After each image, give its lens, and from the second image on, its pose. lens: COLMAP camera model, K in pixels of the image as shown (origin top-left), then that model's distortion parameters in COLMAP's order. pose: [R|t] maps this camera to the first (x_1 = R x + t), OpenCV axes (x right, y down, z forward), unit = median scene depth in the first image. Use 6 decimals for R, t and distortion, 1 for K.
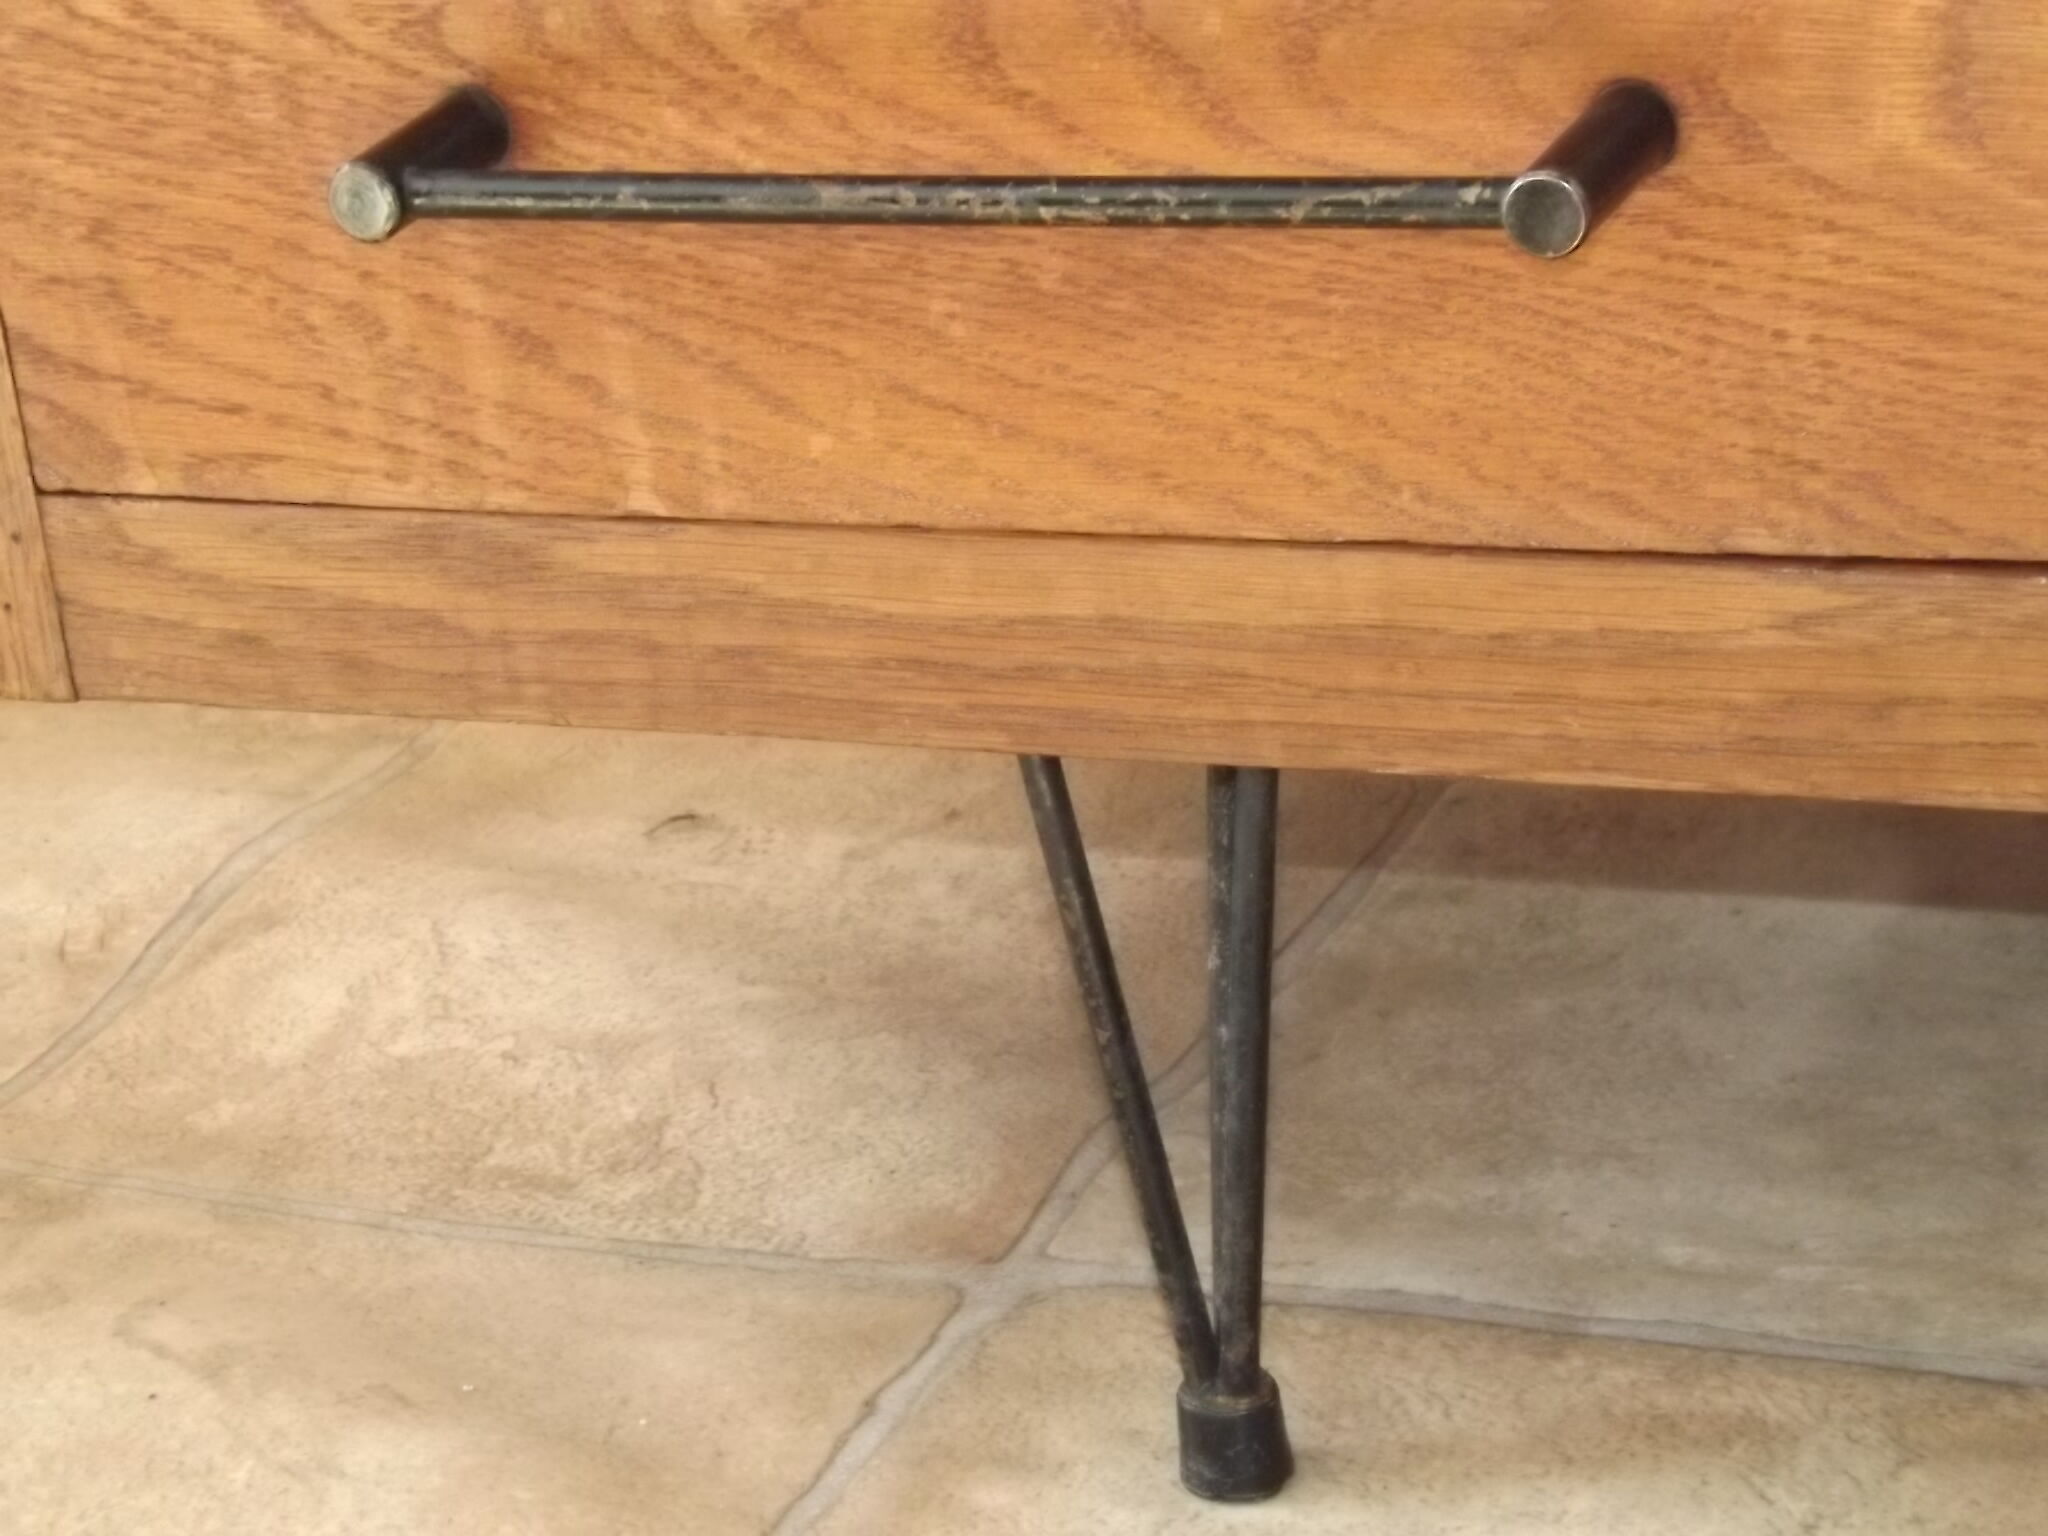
lens RADIAL K [[6699.4, 0, 750.0], [0, 6699.4, 876.2], [0, 0, 1]] dist [0.576038, 0.000000]
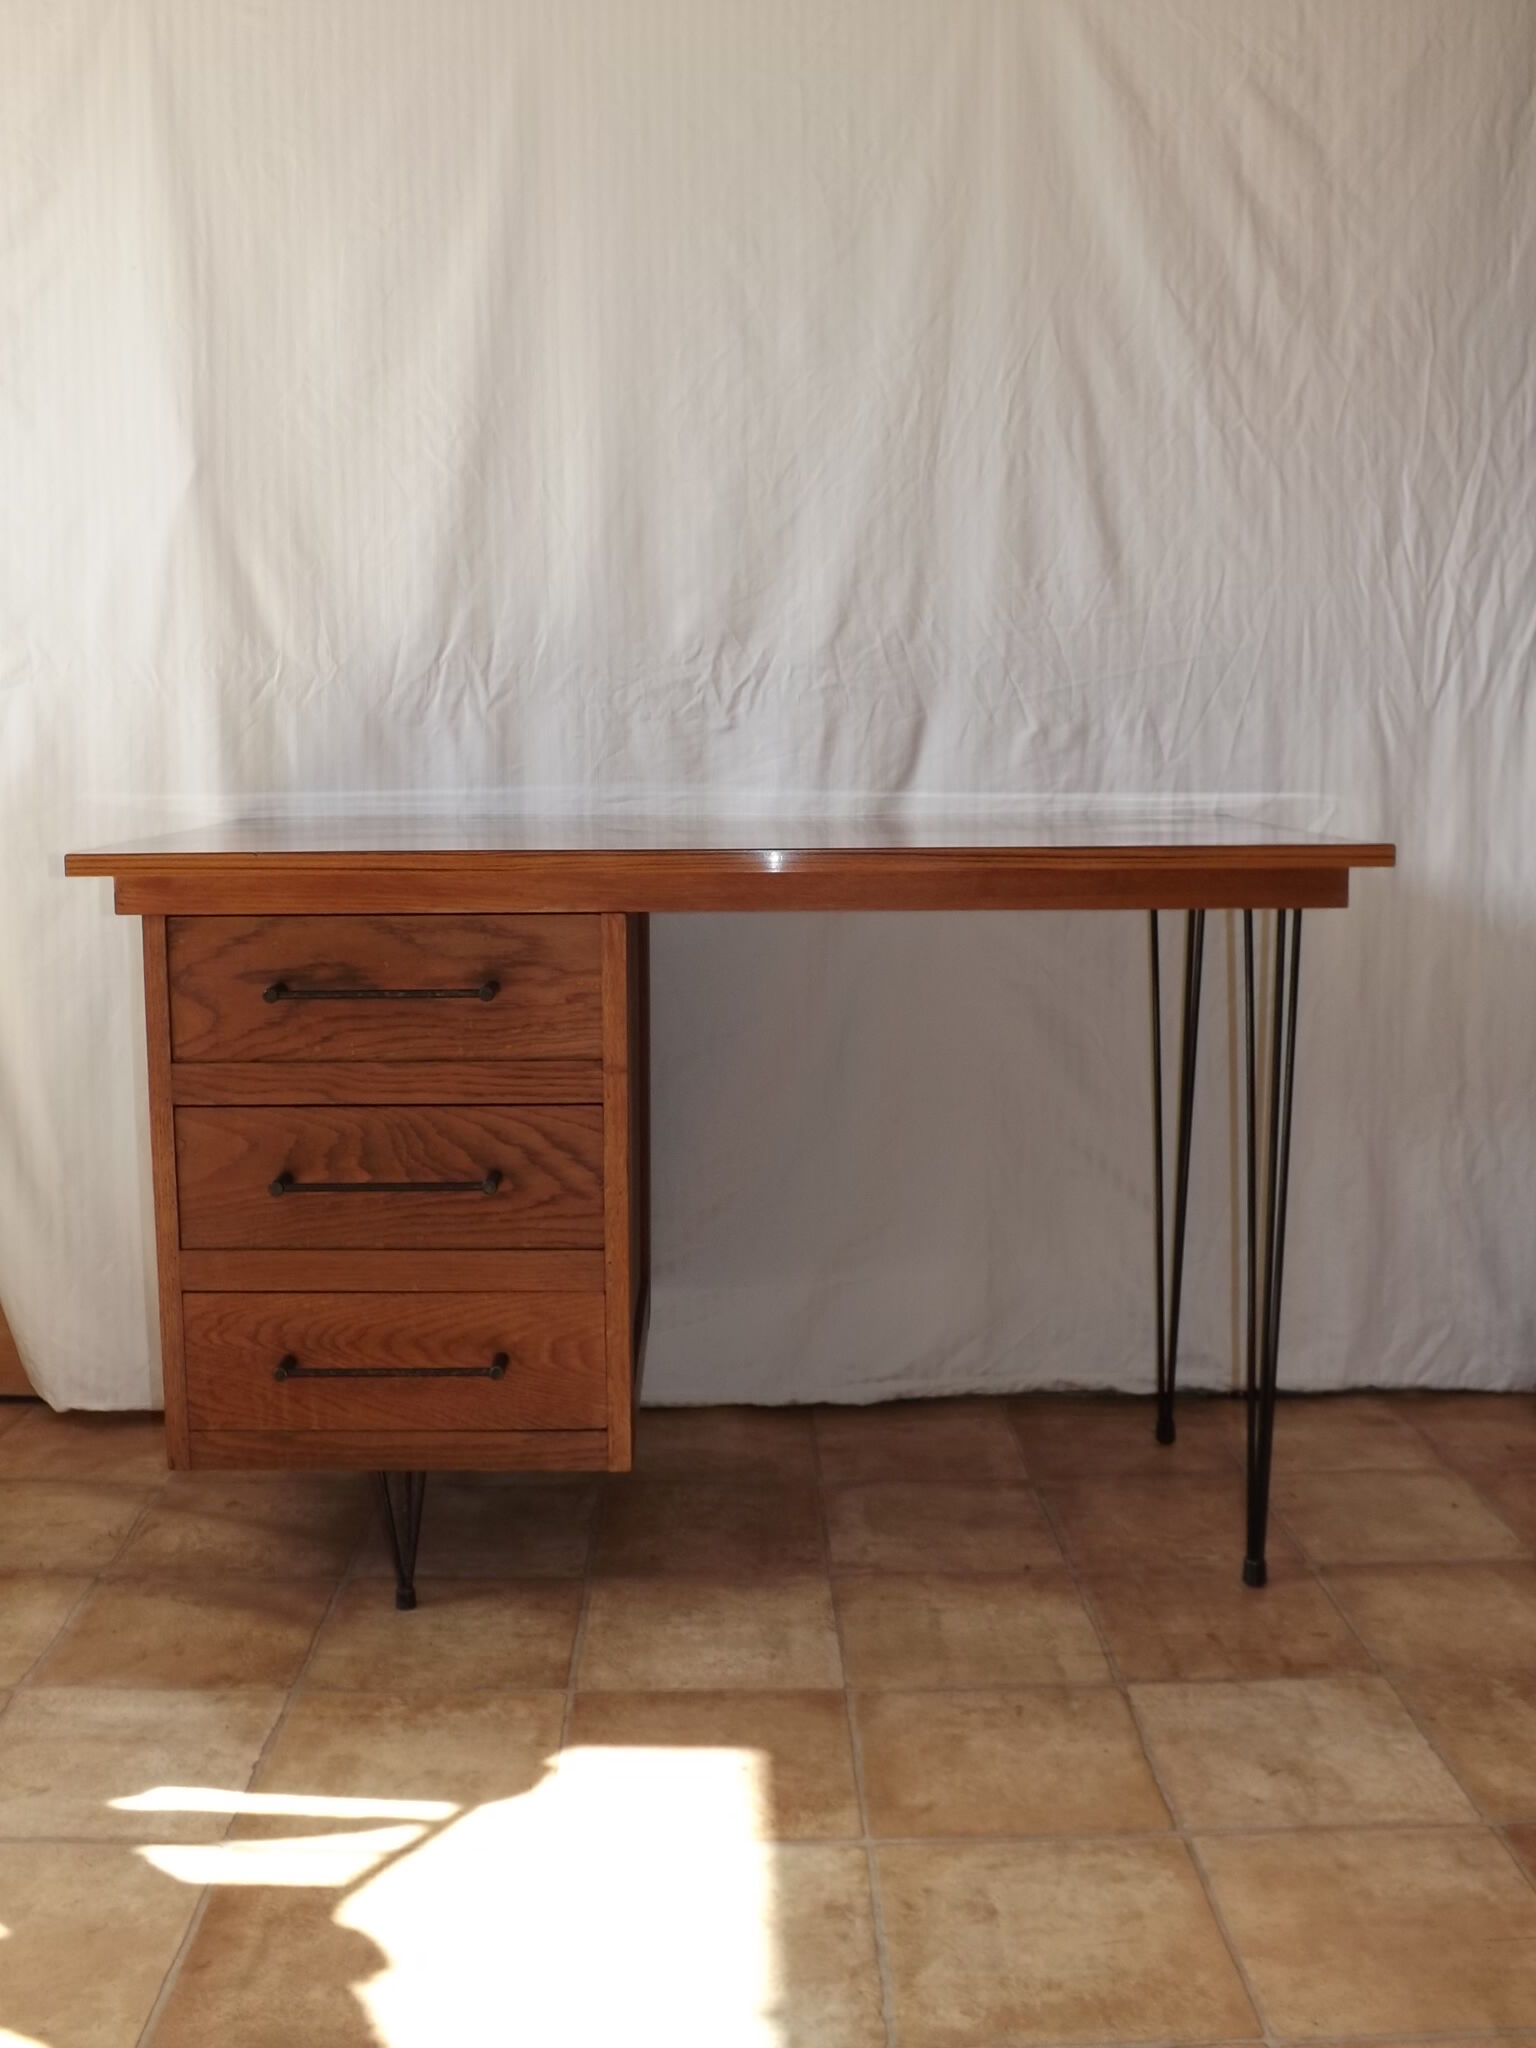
lens RADIAL K [[1928.2, 0, 744.8], [0, 1928.2, 982.9], [0, 0, 1]] dist [-0.071142, 0.000000]
pose [[0.890533, 0.072914, 0.449038, -0.435392], [0.067499, 0.954968, -0.288930, 0.074730], [-0.449884, 0.287611, 0.845508, -0.613512]]
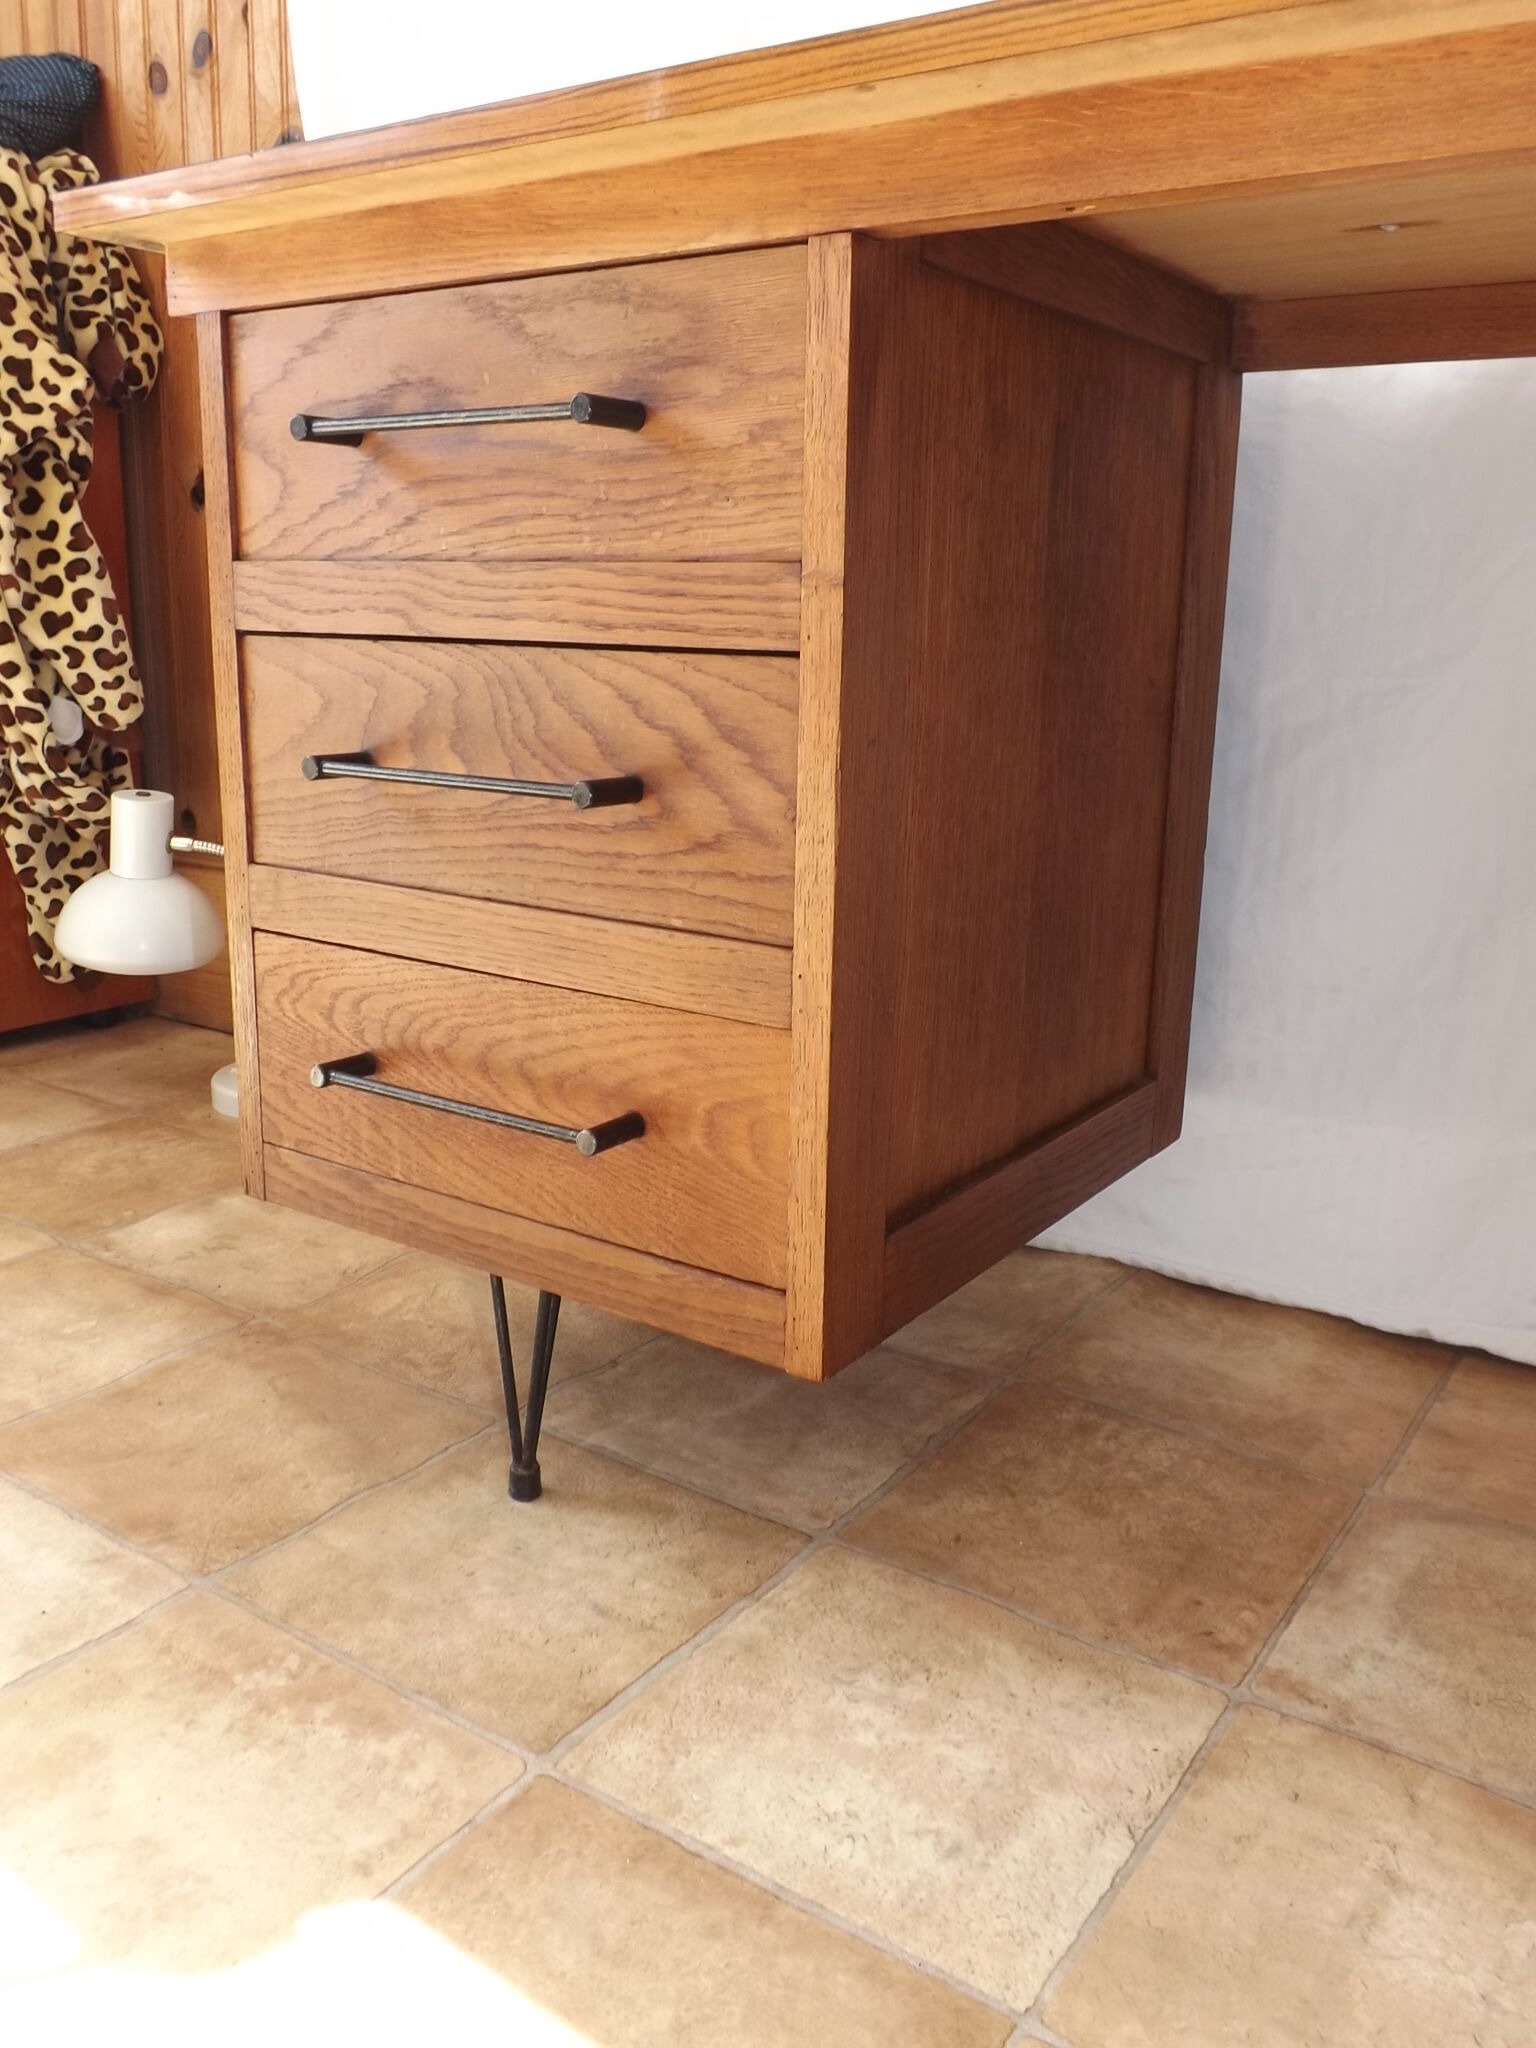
lens RADIAL K [[1659.4, 0, 782.8], [0, 1659.4, 986.6], [0, 0, 1]] dist [-0.001394, -0.005734]
pose [[0.976886, 0.184554, -0.107864, 0.252059], [-0.200560, 0.965898, -0.163761, -0.048936], [0.073963, 0.181609, 0.980585, 0.146716]]
